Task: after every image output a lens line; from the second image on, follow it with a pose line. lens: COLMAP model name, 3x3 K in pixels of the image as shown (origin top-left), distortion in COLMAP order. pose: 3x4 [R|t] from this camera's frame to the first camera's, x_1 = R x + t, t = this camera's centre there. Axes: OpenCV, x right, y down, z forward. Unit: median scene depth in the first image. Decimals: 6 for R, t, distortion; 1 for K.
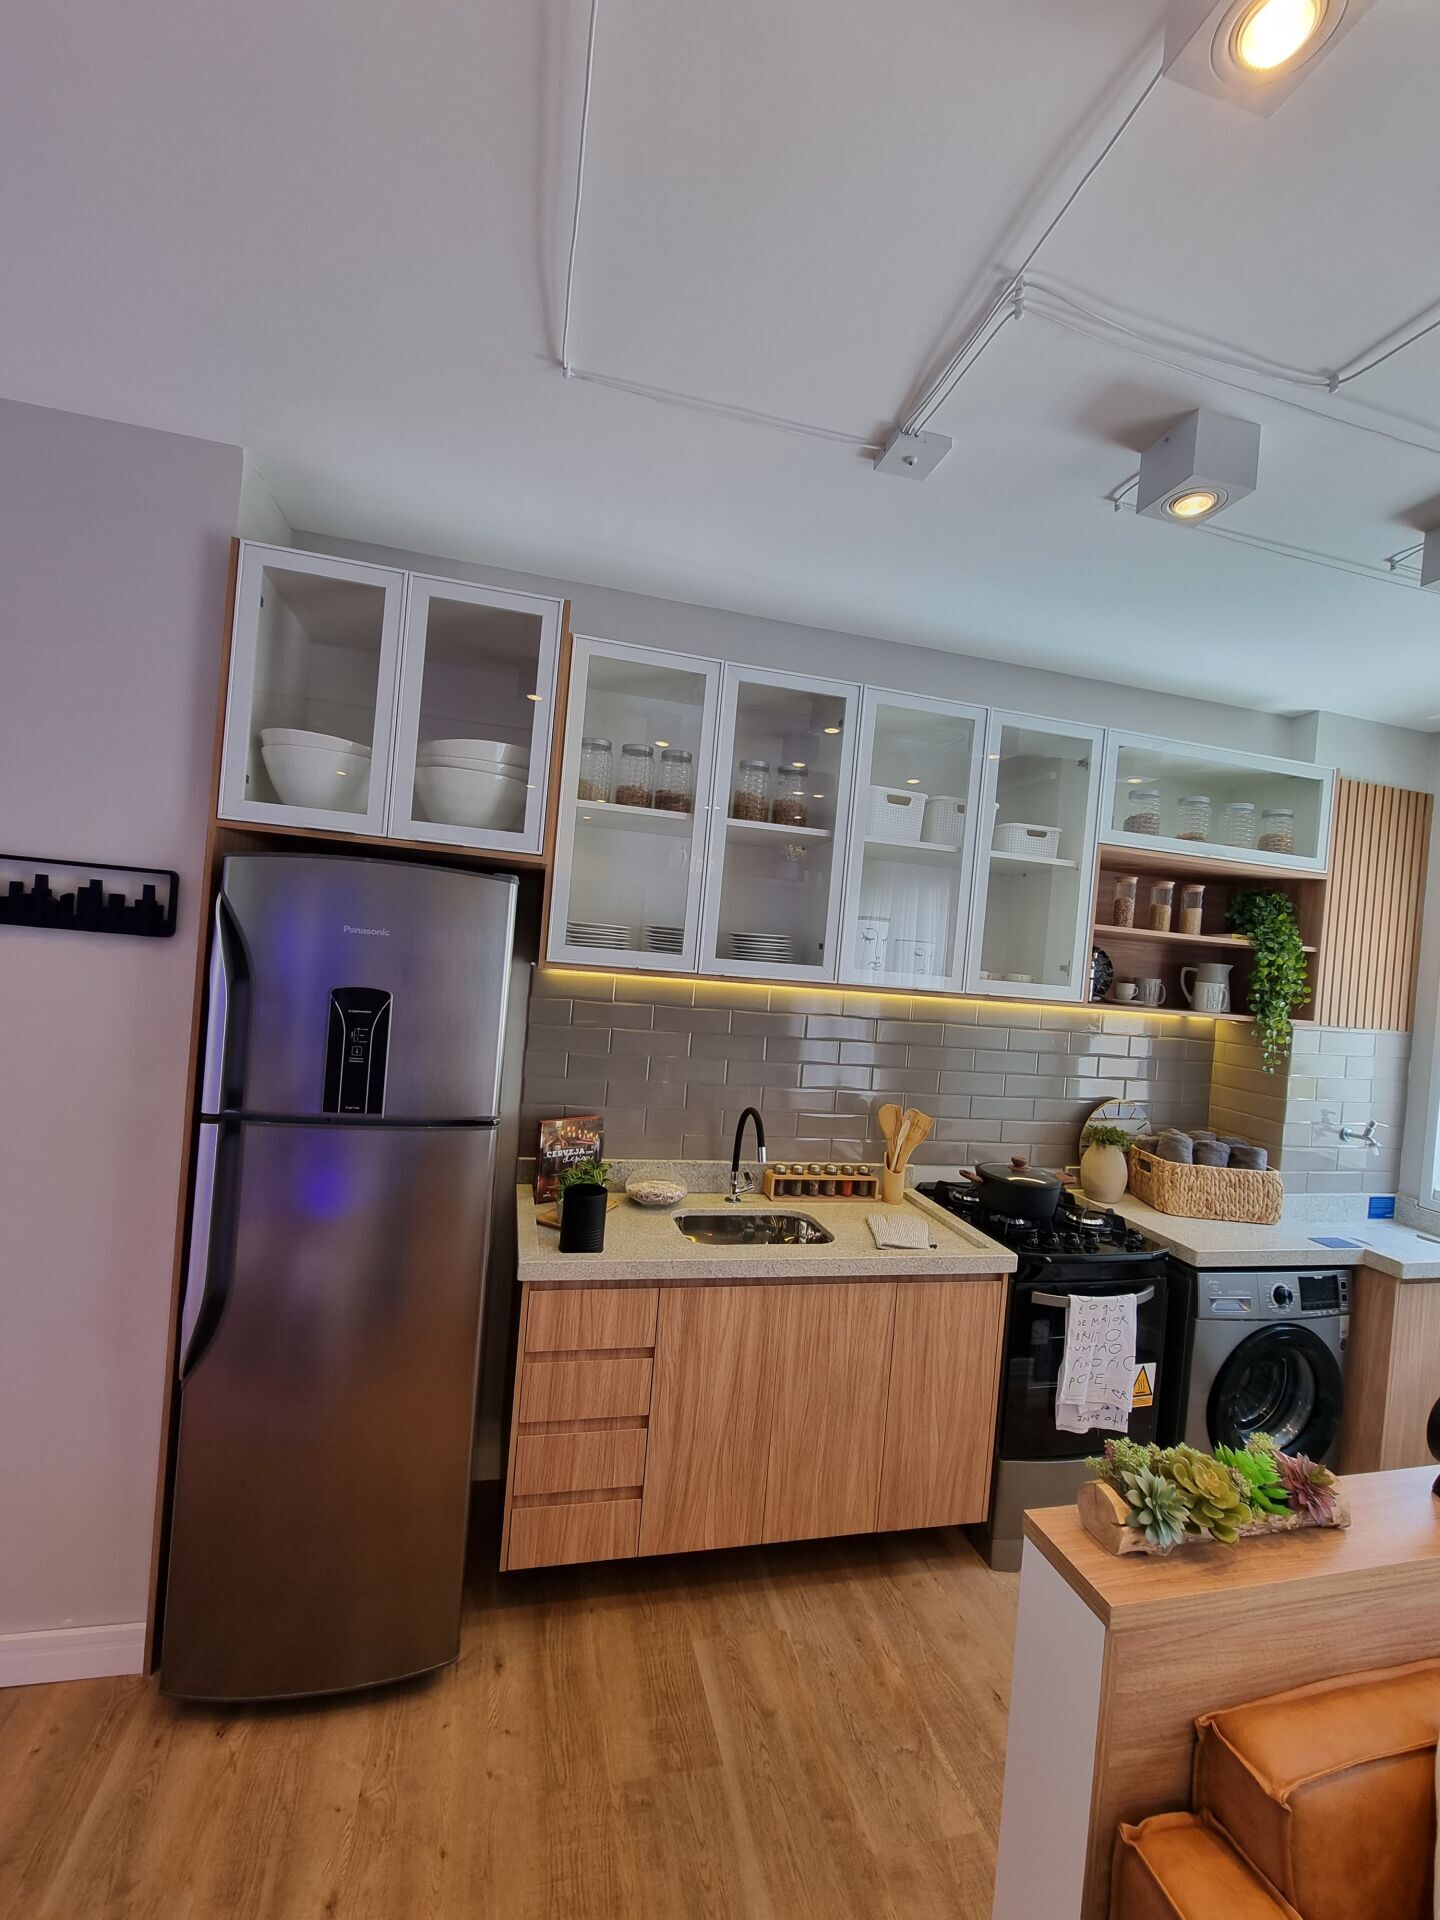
lens RADIAL K [[791.8, 0, 700.3], [0, 791.8, 955.2], [0, 0, 1]] dist [-0.000541, -0.002099]
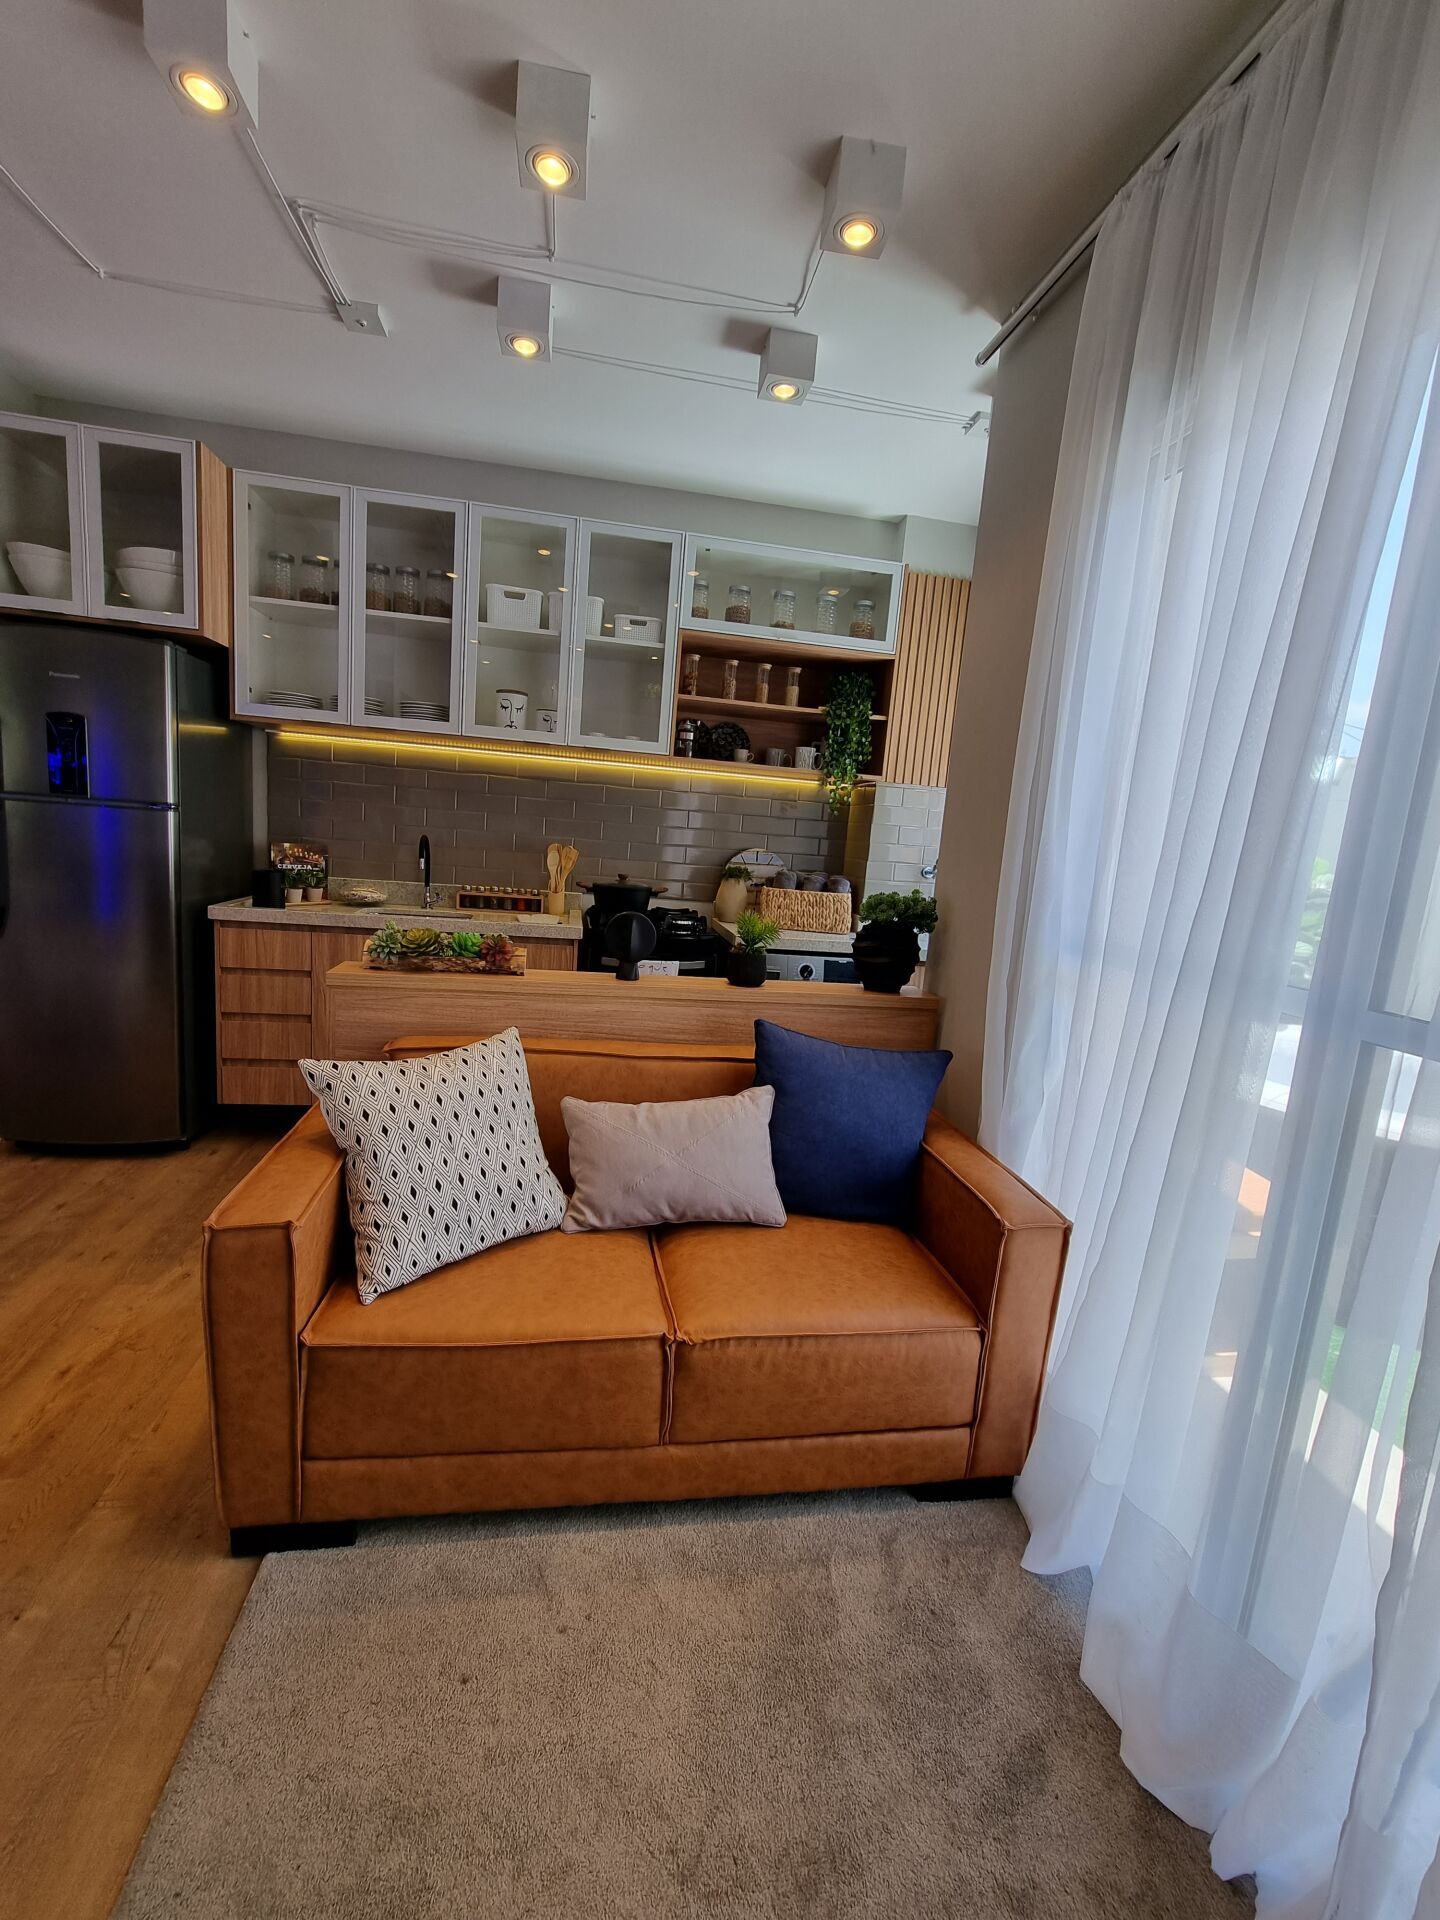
lens RADIAL K [[791.8, 0, 700.3], [0, 791.8, 955.2], [0, 0, 1]] dist [-0.000541, -0.002099]
pose [[0.996765, 0.006289, -0.080121, 0.655979], [0.005077, 0.990016, 0.140865, 0.208493], [0.080207, -0.140816, 0.986781, -0.350890]]
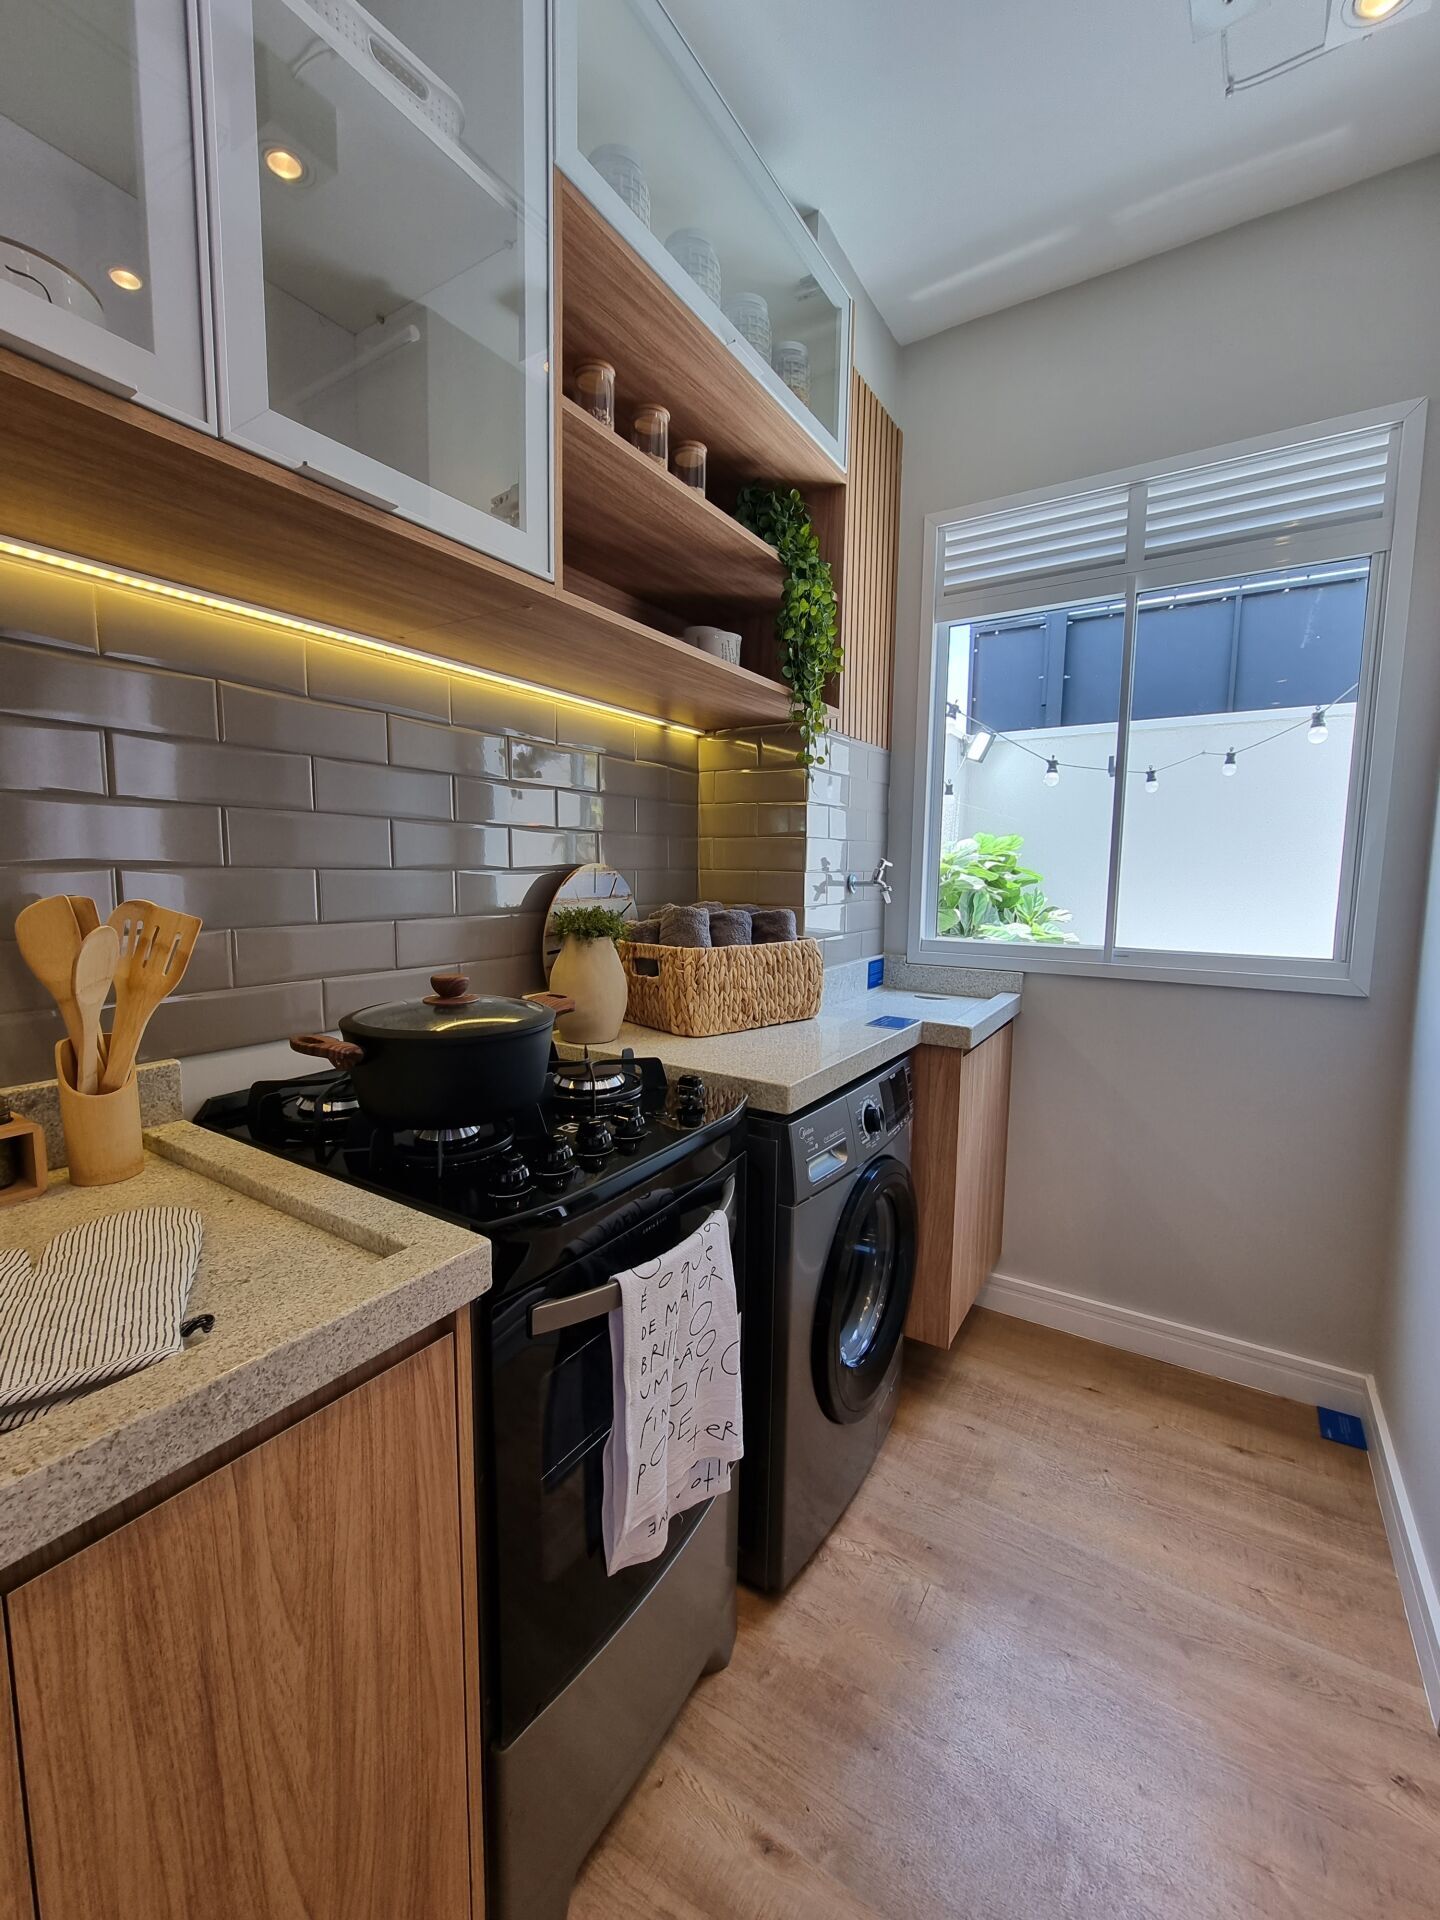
lens RADIAL K [[791.8, 0, 700.3], [0, 791.8, 955.2], [0, 0, 1]] dist [-0.000541, -0.002099]
pose [[0.728987, -0.149331, 0.668040, 0.237105], [0.053557, 0.985366, 0.161822, 0.192860], [-0.682429, -0.082188, 0.726317, 0.643018]]
